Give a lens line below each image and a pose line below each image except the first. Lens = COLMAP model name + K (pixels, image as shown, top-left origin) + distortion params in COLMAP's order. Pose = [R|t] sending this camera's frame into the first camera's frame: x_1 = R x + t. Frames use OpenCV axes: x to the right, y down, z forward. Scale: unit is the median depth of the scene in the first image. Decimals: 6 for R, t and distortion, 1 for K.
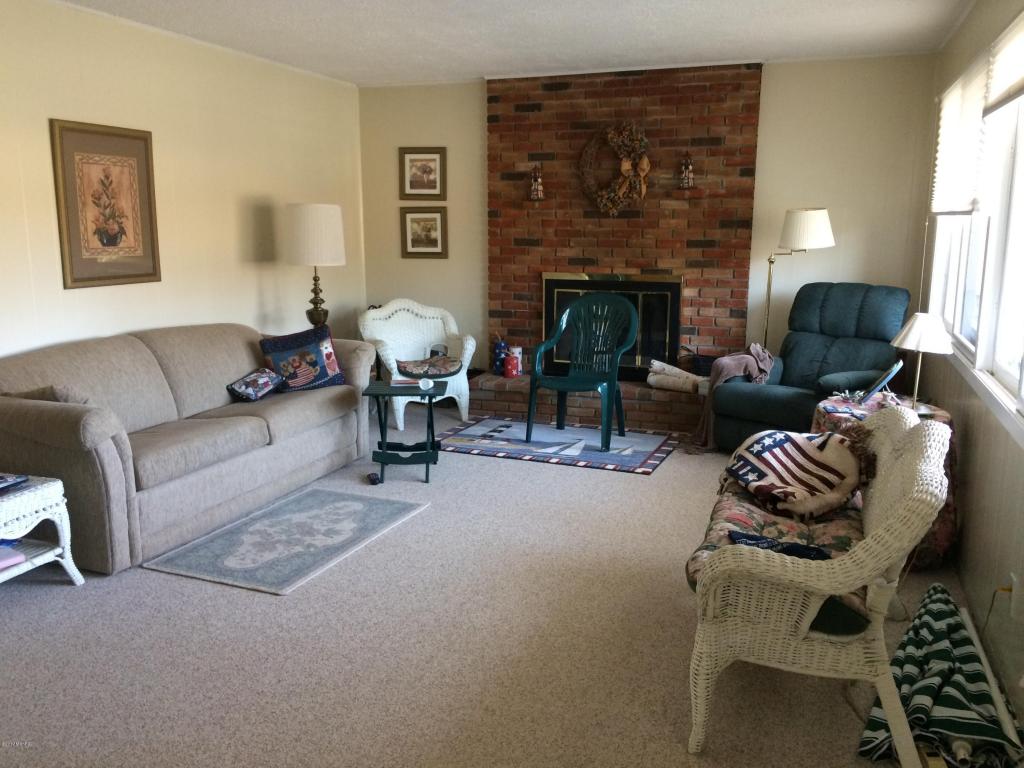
lens RADIAL K [[879.8, 0, 514.4], [0, 879.8, 387.7], [0, 0, 1]] dist [0.059689, -0.029733]
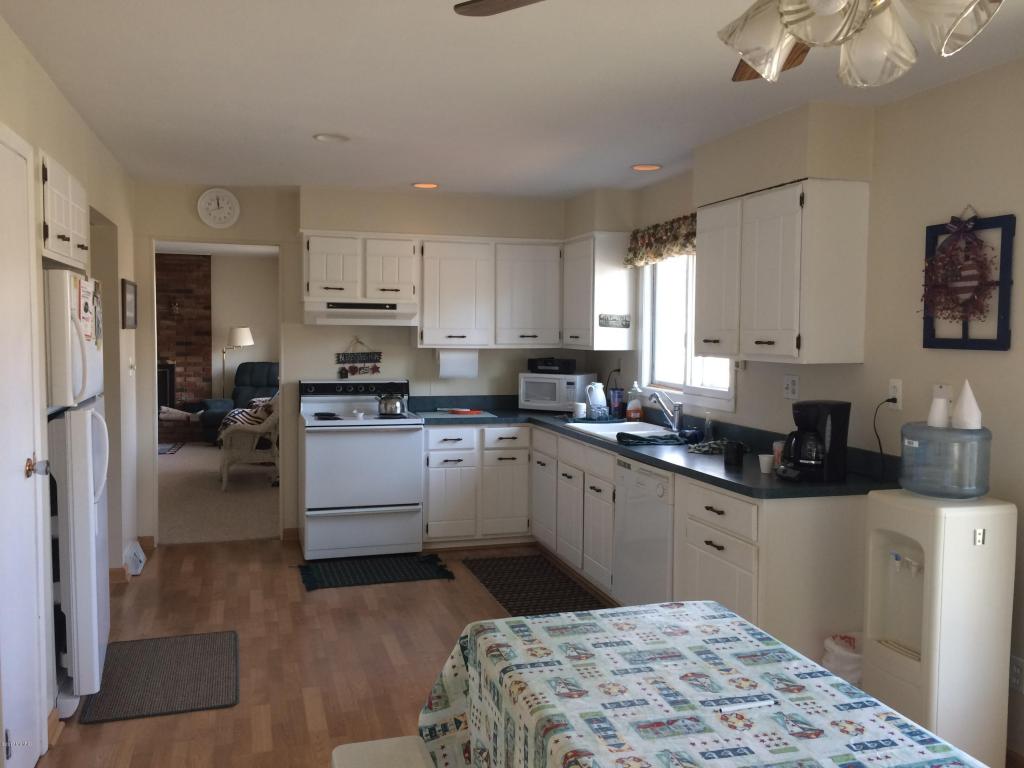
lens RADIAL K [[879.8, 0, 517.7], [0, 879.8, 383.7], [0, 0, 1]] dist [0.059689, -0.029733]
pose [[0.805838, -0.027643, 0.591490, -0.346821], [0.099253, 0.991083, -0.088903, 0.165450], [-0.583758, 0.130349, 0.801396, -0.947375]]
